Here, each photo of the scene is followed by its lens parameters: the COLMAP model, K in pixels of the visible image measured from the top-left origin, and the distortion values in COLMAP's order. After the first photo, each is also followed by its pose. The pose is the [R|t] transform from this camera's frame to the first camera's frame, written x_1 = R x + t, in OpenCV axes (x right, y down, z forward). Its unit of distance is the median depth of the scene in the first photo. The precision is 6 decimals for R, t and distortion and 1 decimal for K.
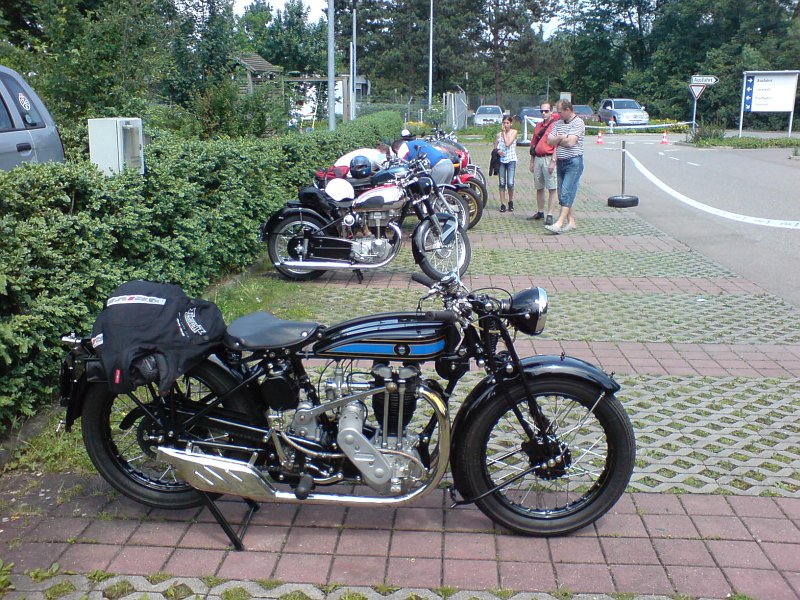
lens RADIAL K [[823.4, 0, 400.0], [0, 823.4, 300.0], [0, 0, 1]] dist [-0.134785, 0.285745]
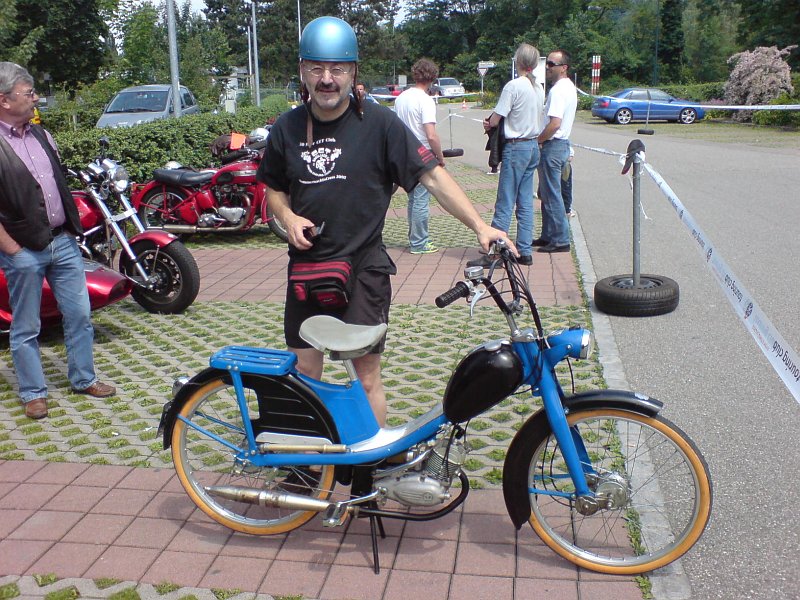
lens RADIAL K [[823.4, 0, 400.0], [0, 823.4, 300.0], [0, 0, 1]] dist [-0.134785, 0.285745]
pose [[0.986836, -0.079163, 0.141026, -0.019688], [0.075906, 0.996712, 0.028330, 0.067595], [-0.142805, -0.017252, 0.989600, -0.298529]]
